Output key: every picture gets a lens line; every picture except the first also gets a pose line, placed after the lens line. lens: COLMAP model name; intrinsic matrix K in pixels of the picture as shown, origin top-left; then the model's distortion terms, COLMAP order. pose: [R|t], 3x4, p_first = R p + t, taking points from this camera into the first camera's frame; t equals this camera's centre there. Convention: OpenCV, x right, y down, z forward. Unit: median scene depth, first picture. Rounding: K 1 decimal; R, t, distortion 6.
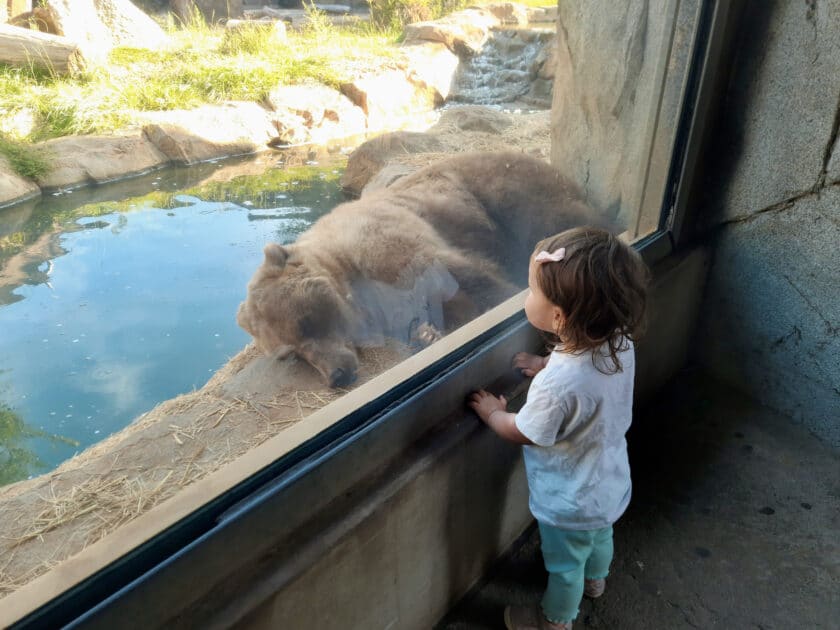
lens RADIAL K [[586.9, 0, 420.8], [0, 586.9, 327.4], [0, 0, 1]] dist [0.107367, -0.080980]
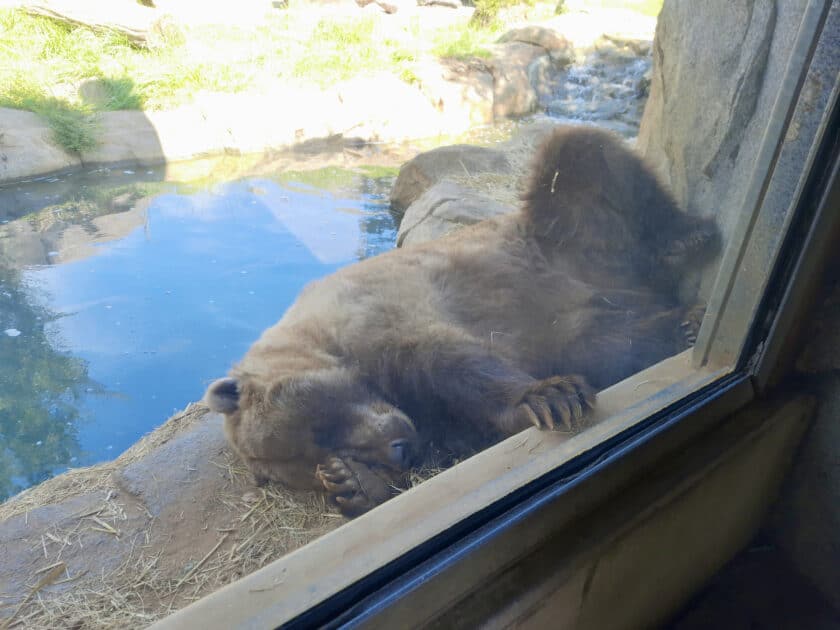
lens RADIAL K [[602.3, 0, 421.3], [0, 602.3, 336.4], [0, 0, 1]] dist [0.087414, -0.086626]
pose [[0.982770, 0.148233, -0.110408, 0.090652], [-0.147087, 0.988951, 0.018499, -0.118981], [0.111931, -0.001941, 0.993714, 0.207441]]
